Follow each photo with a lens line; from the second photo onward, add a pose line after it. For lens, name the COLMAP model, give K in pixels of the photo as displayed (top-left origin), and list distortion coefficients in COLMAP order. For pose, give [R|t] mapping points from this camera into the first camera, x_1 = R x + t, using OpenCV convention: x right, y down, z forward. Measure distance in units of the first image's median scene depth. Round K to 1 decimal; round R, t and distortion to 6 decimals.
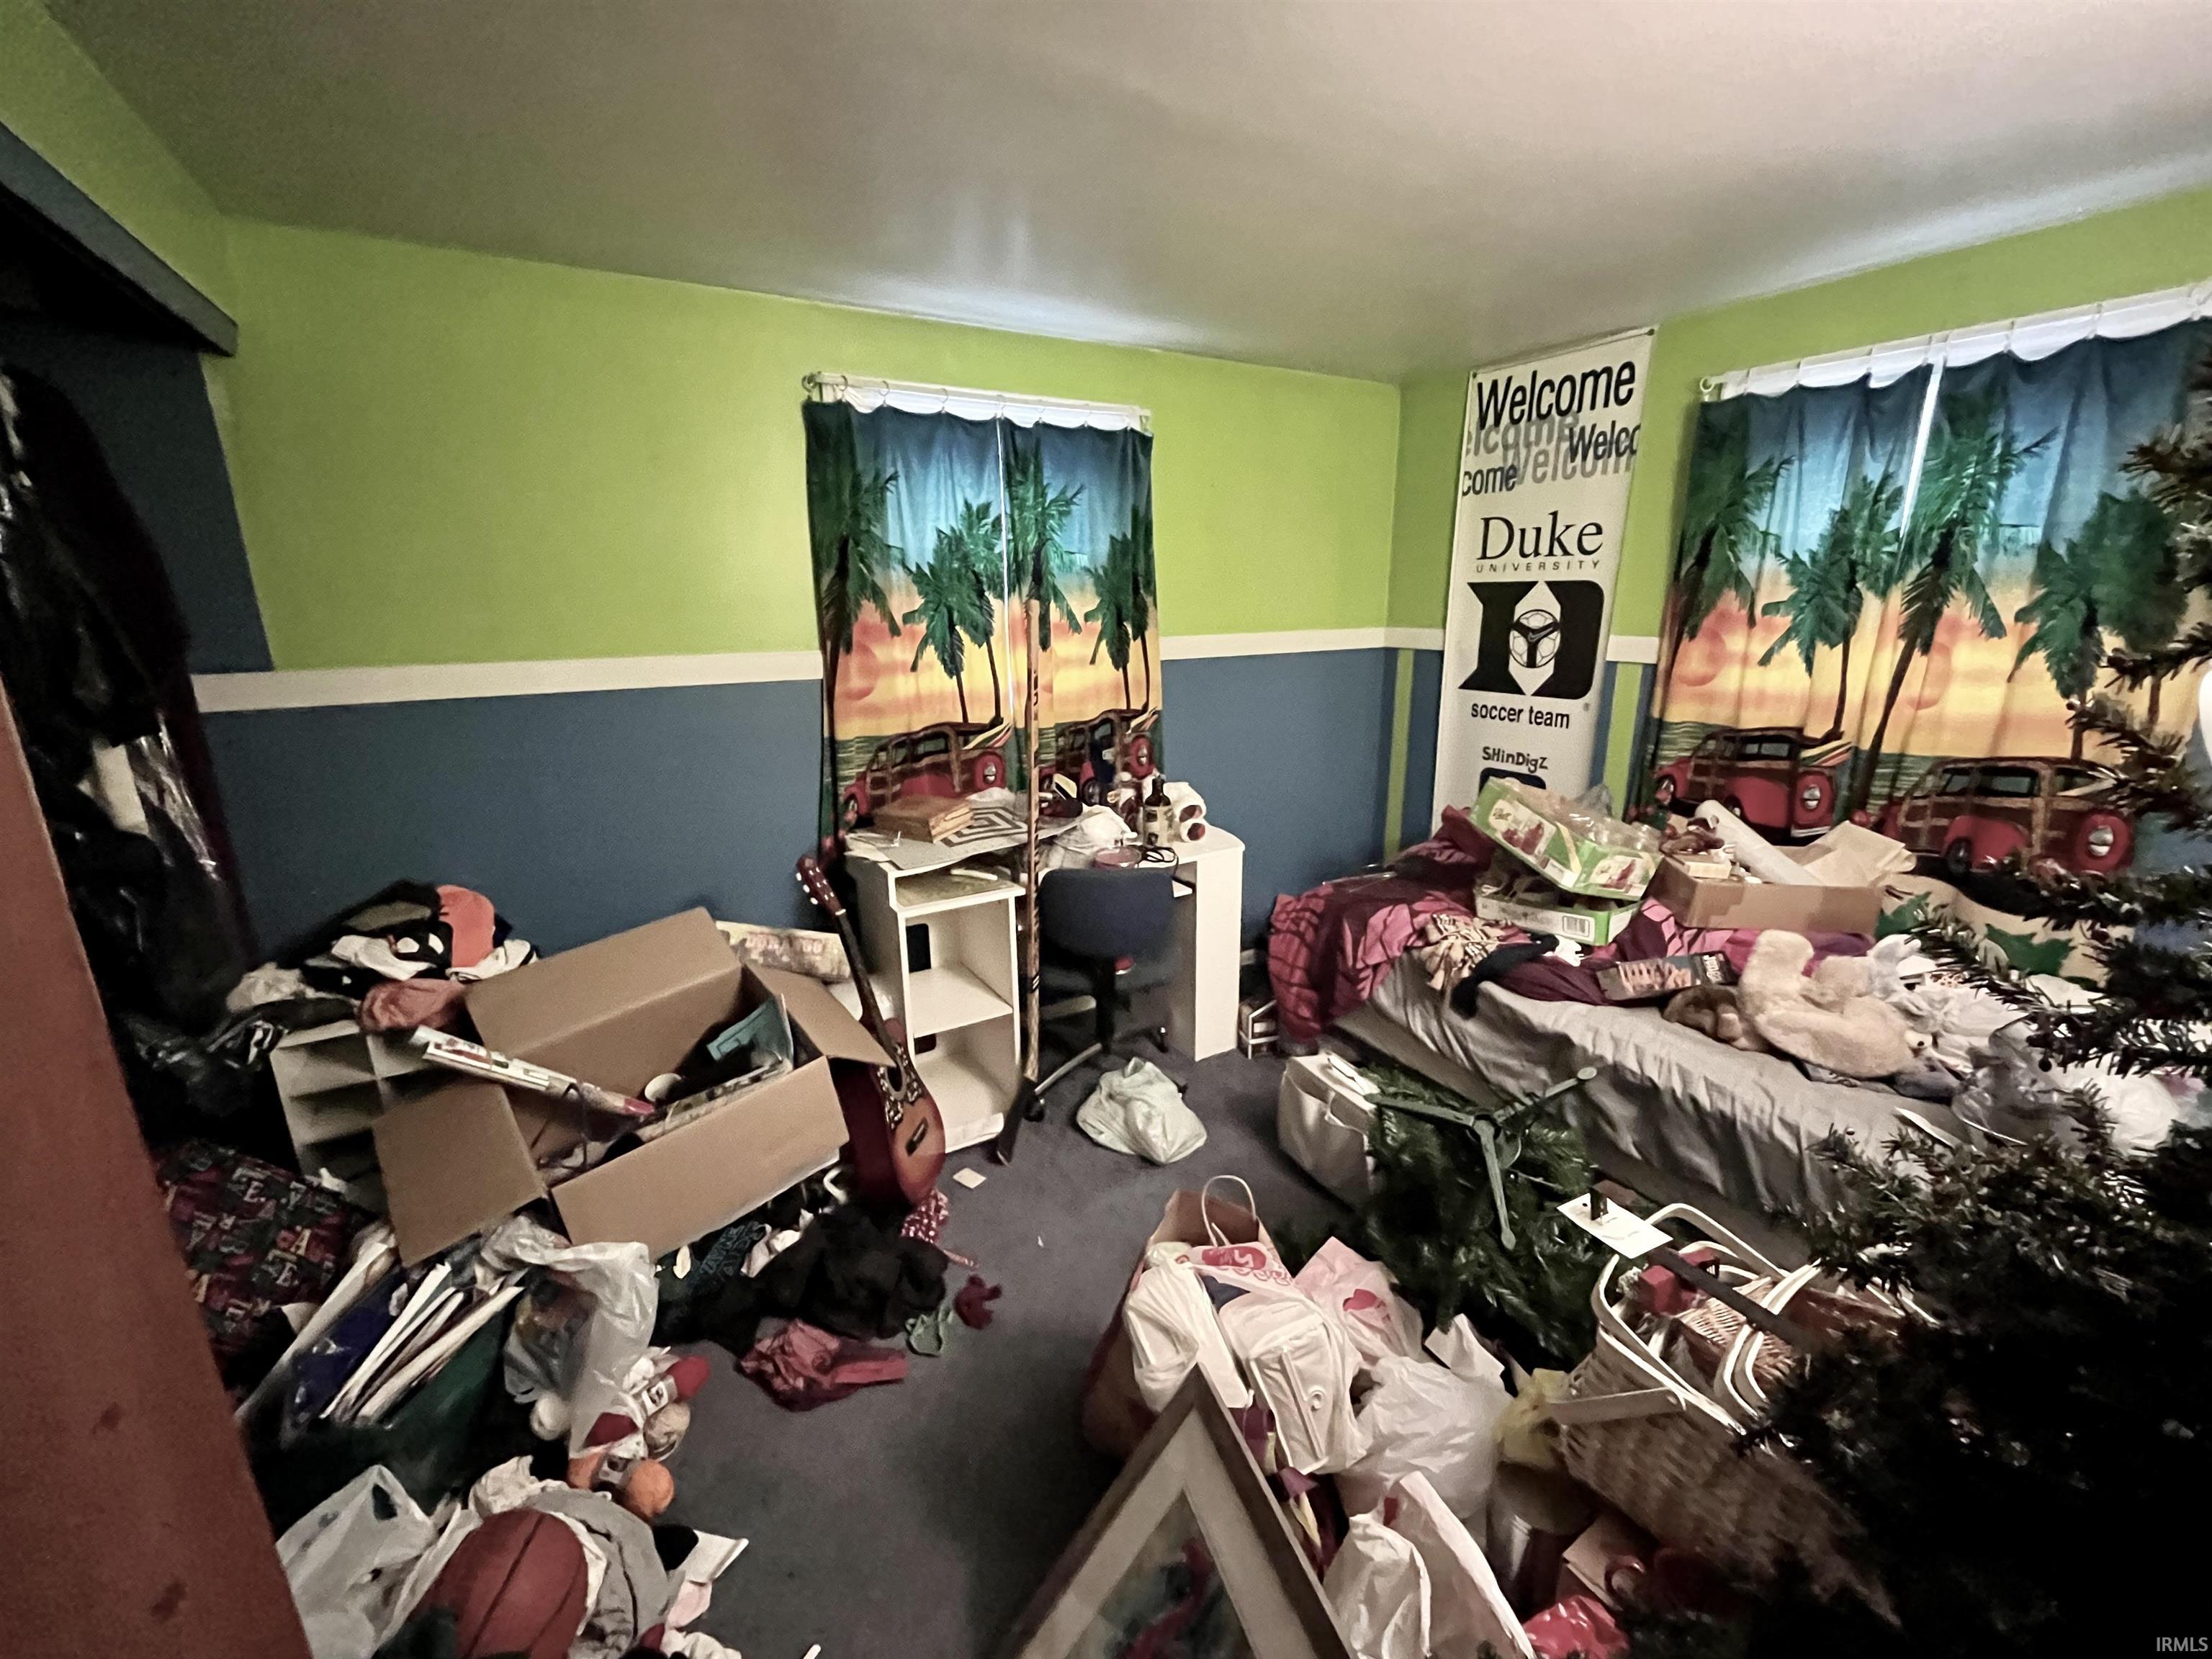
lens RADIAL K [[892.4, 0, 1099.8], [0, 892.4, 829.9], [0, 0, 1]] dist [-0.004702, -0.000320]
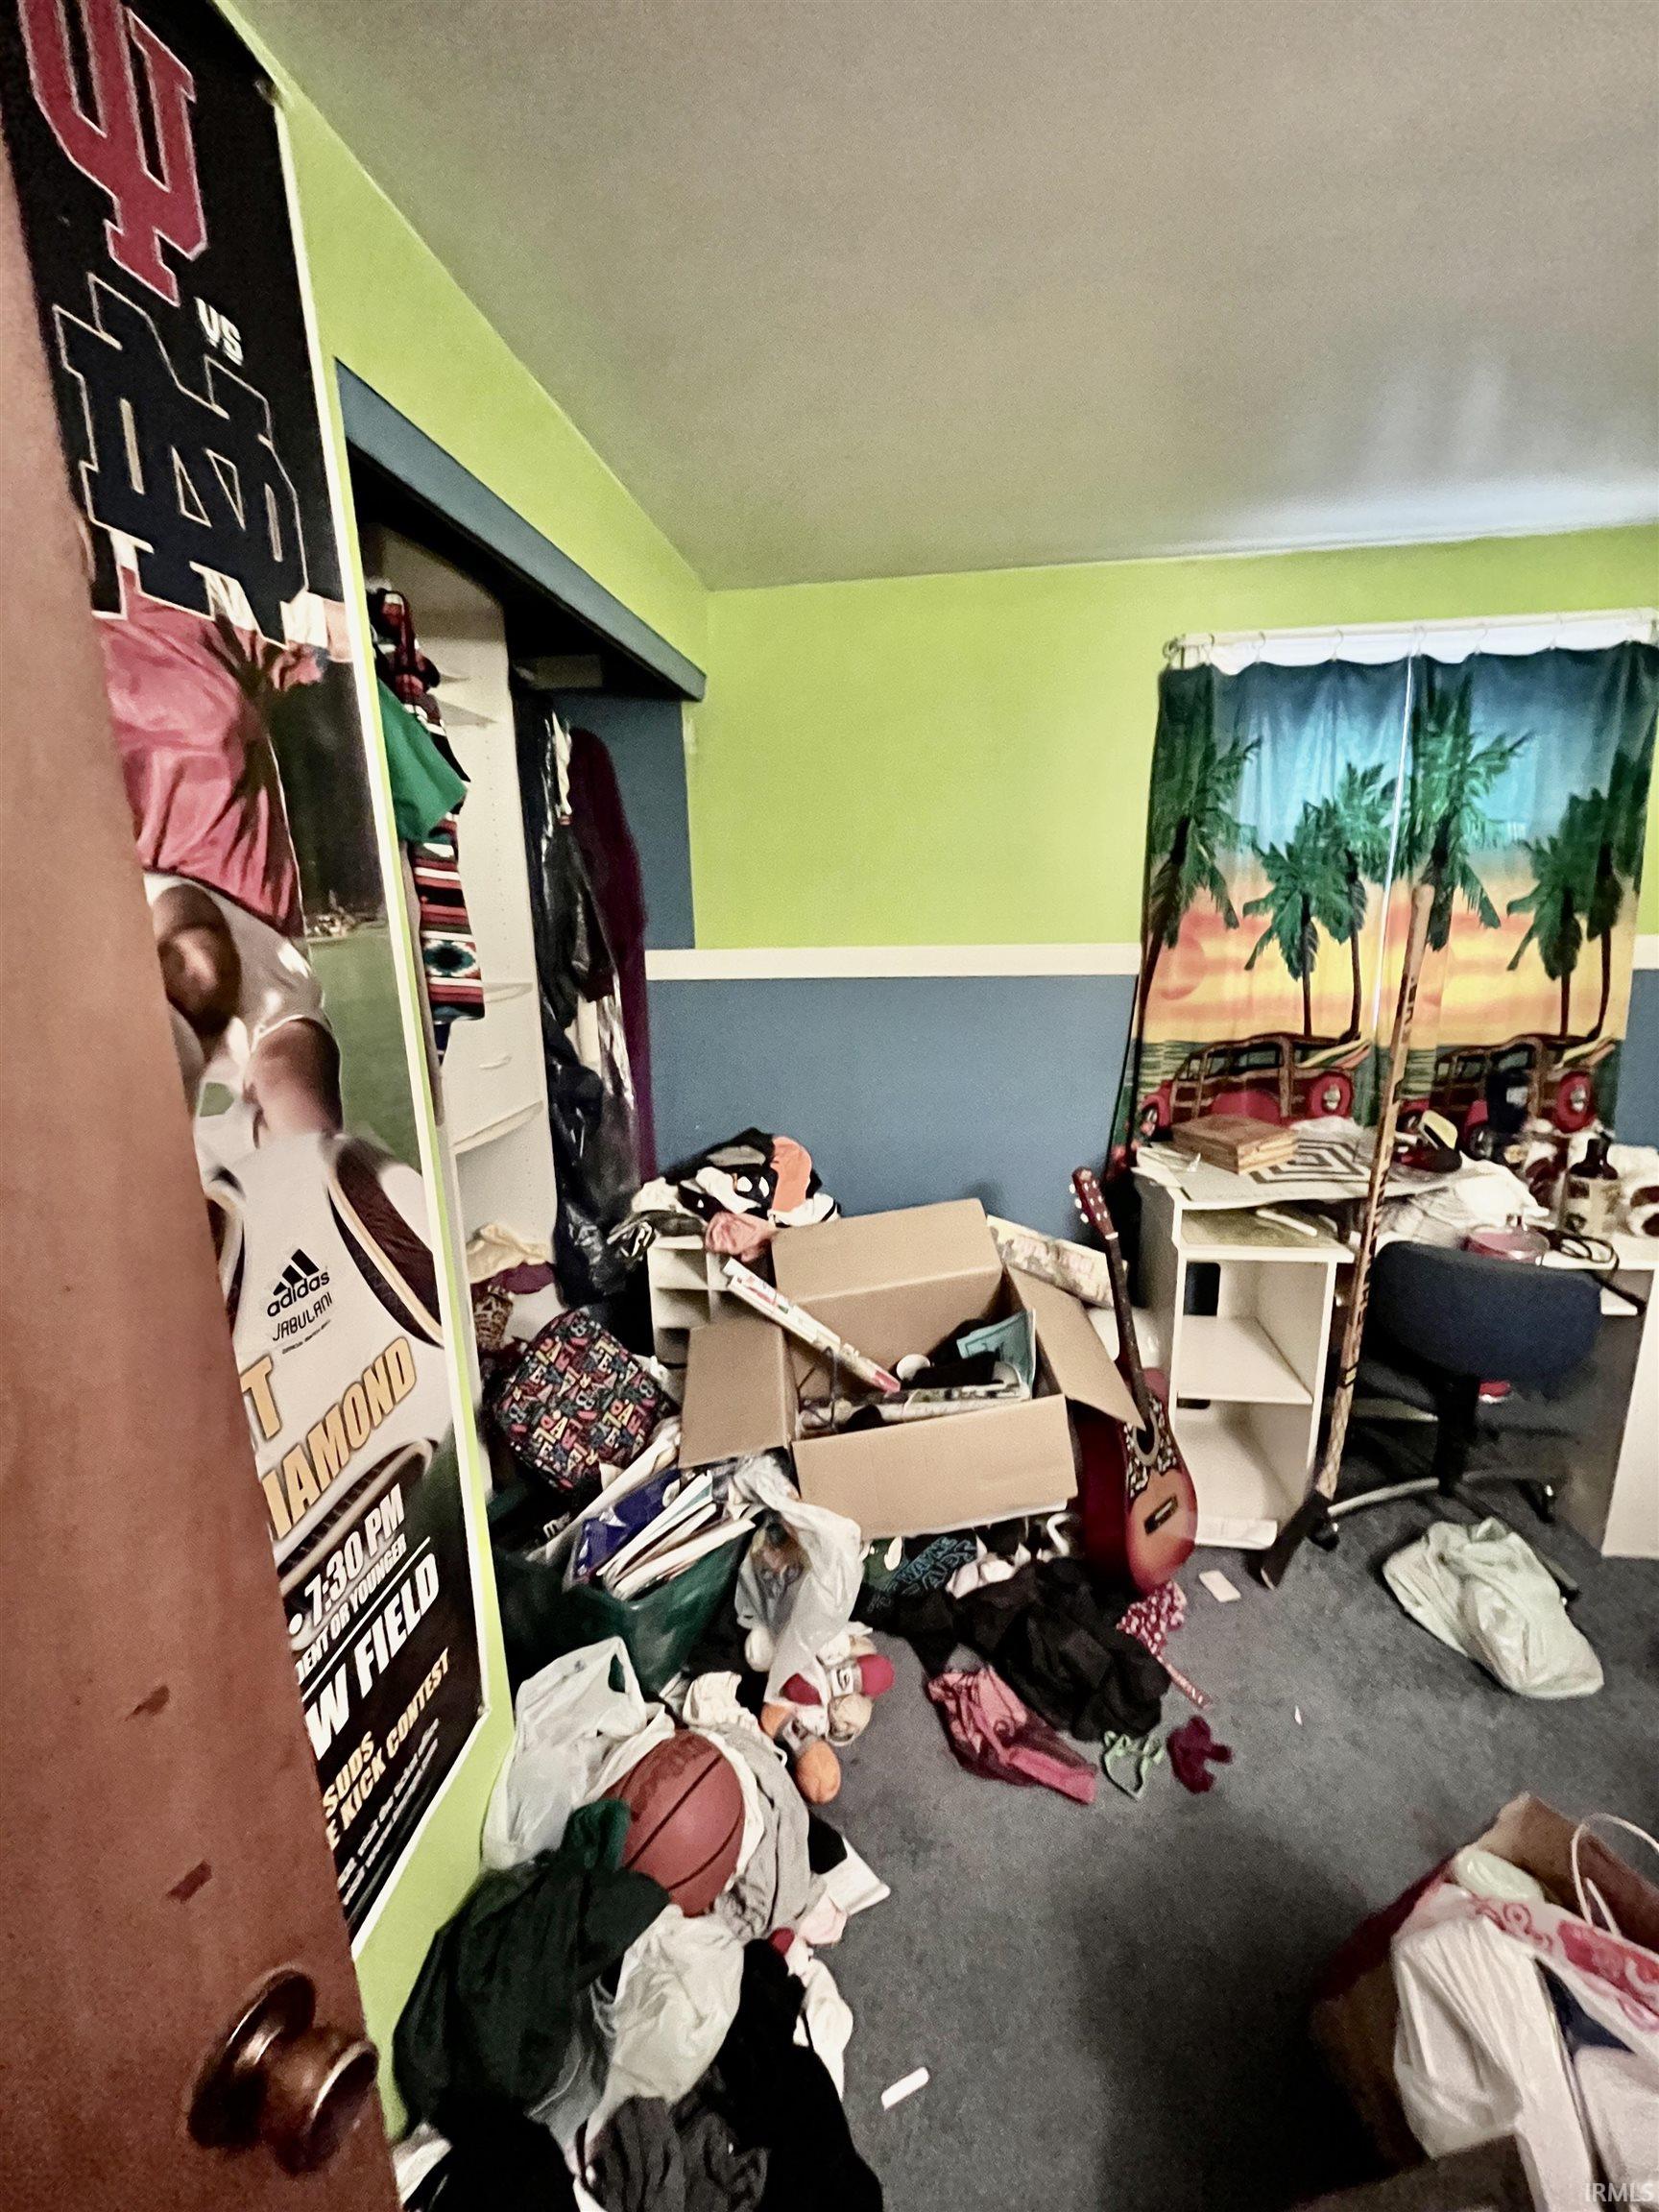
lens RADIAL K [[892.4, 0, 829.8], [0, 892.4, 1098.9], [0, 0, 1]] dist [-0.004702, -0.000320]
pose [[0.788112, 0.131381, -0.601348, 0.005972], [-0.141303, 0.989481, 0.030991, -0.031342], [0.599094, 0.060547, 0.798386, 0.106449]]
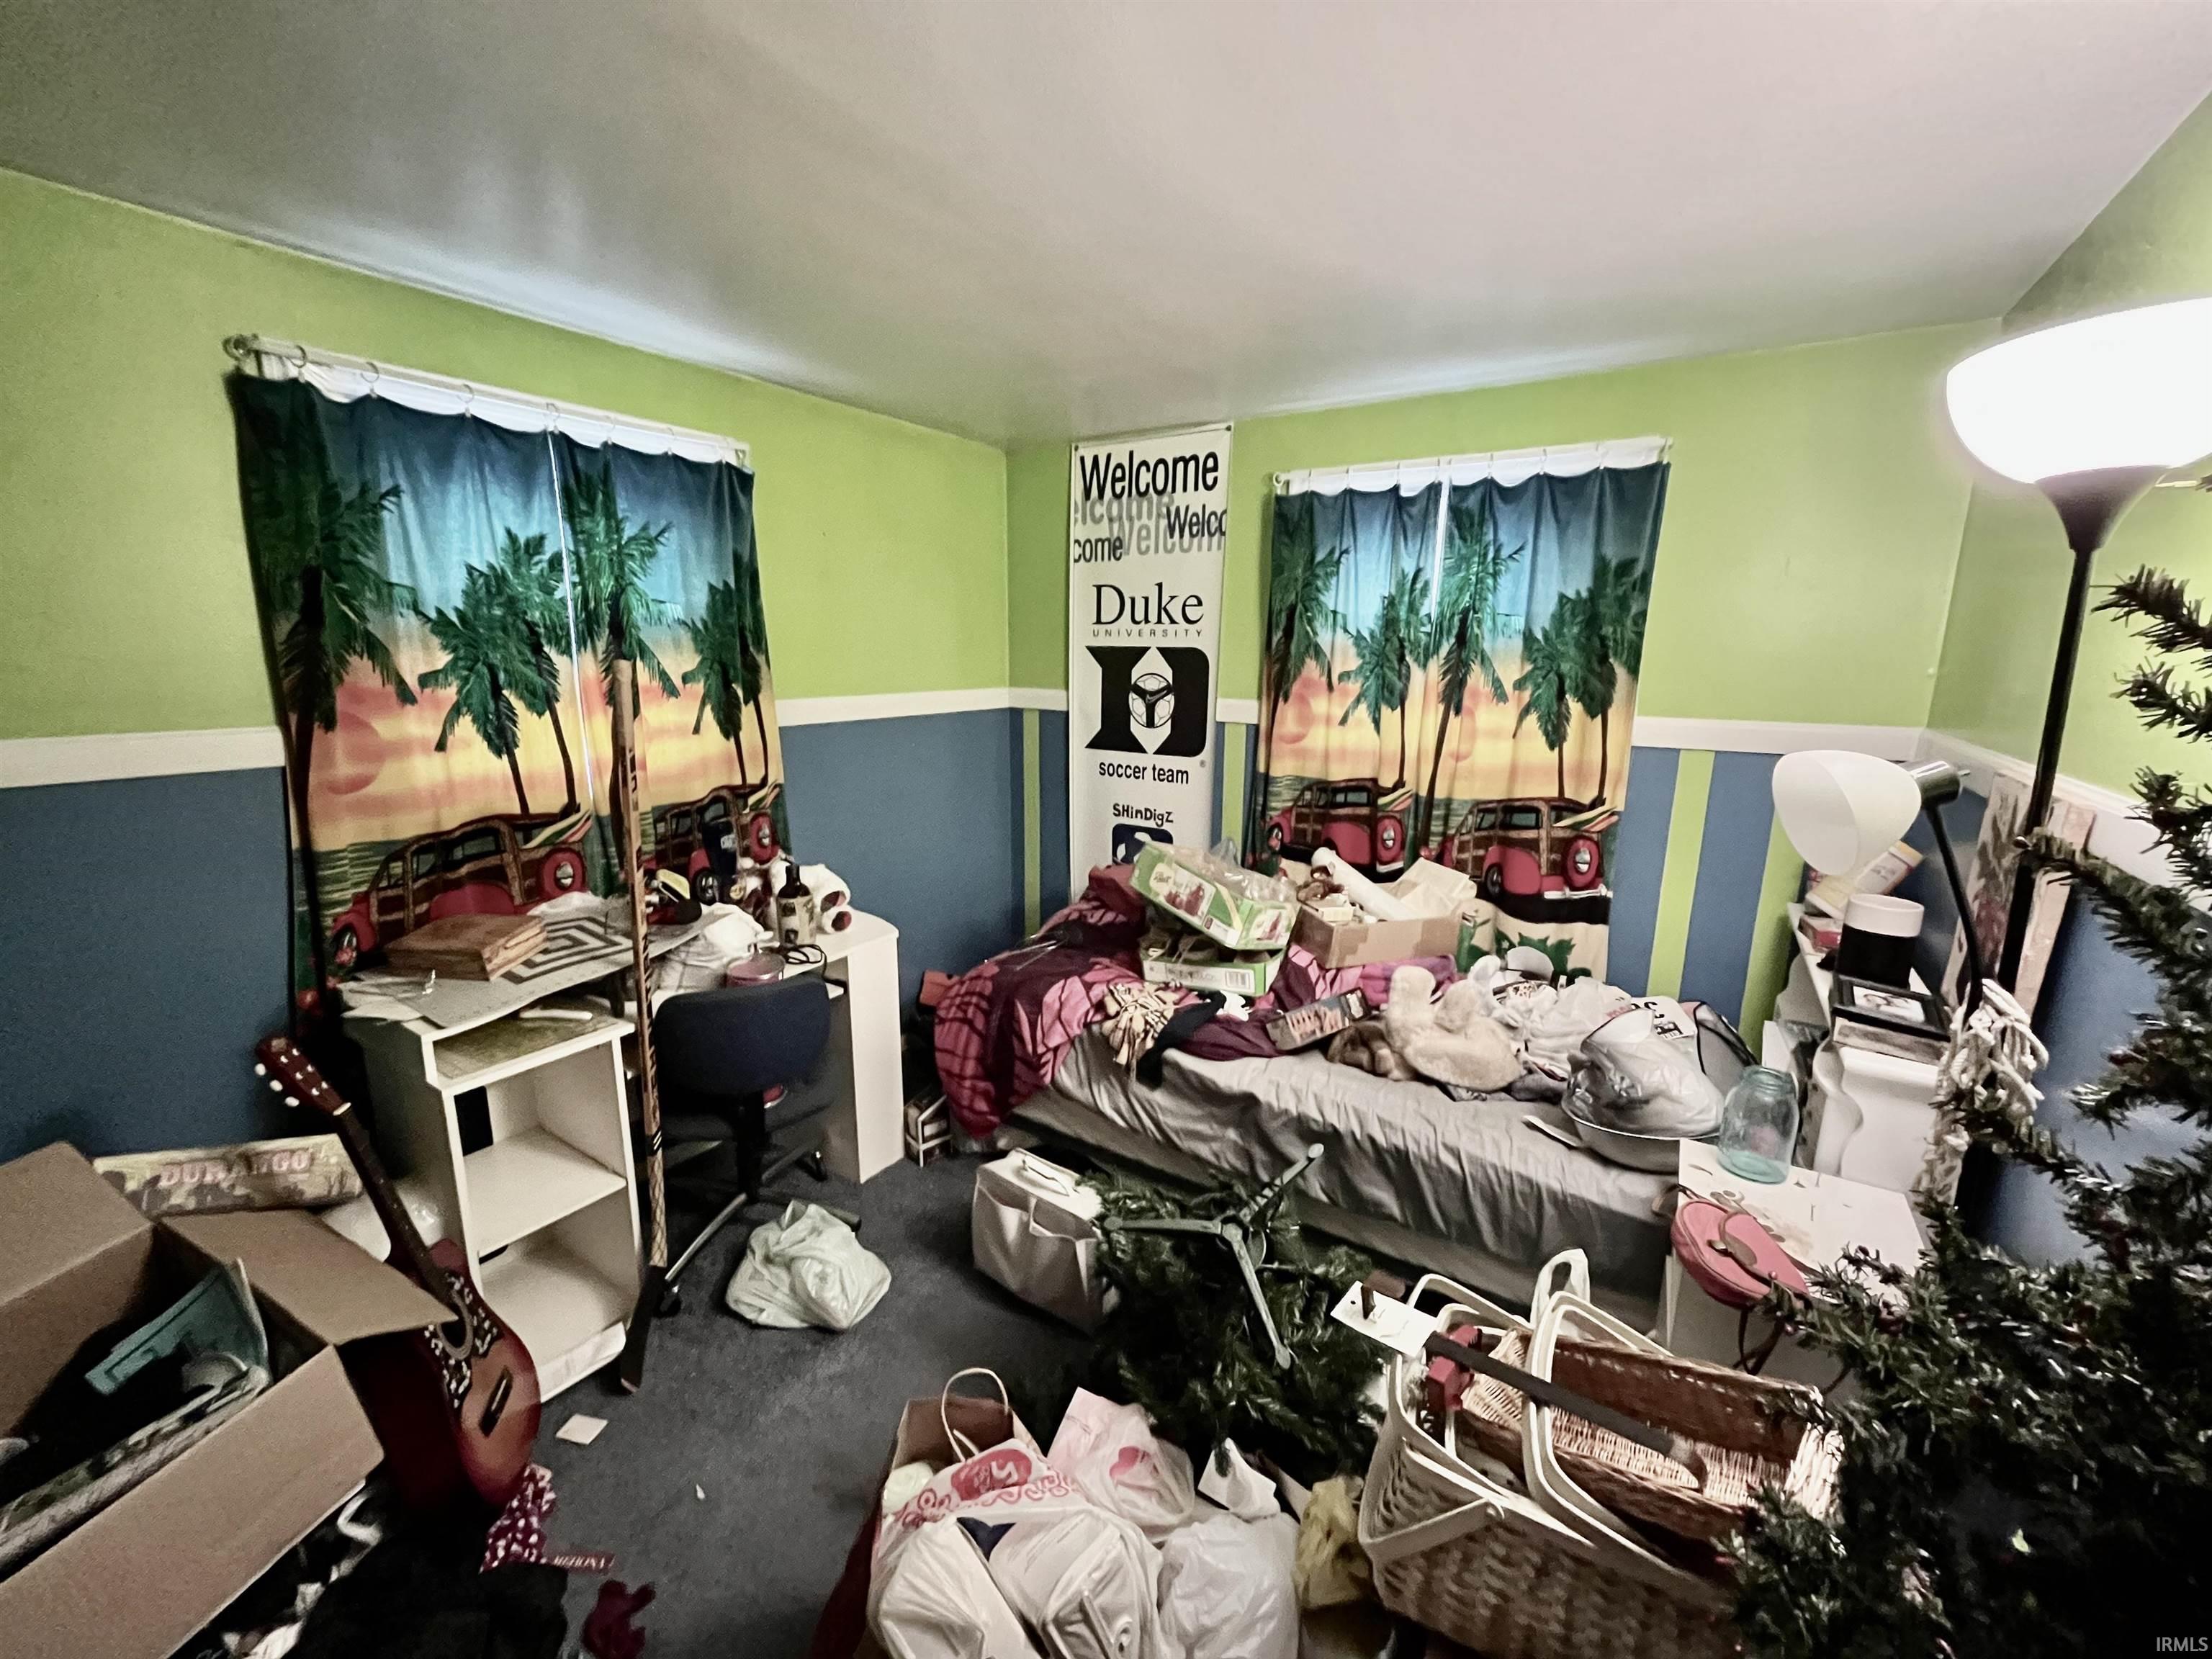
lens RADIAL K [[892.4, 0, 1098.5], [0, 892.4, 829.9], [0, 0, 1]] dist [-0.004702, -0.000320]
pose [[0.899546, -0.066553, 0.431727, -0.048244], [0.089743, 0.995400, -0.033542, -0.045603], [-0.427508, 0.068917, 0.901381, 0.121145]]
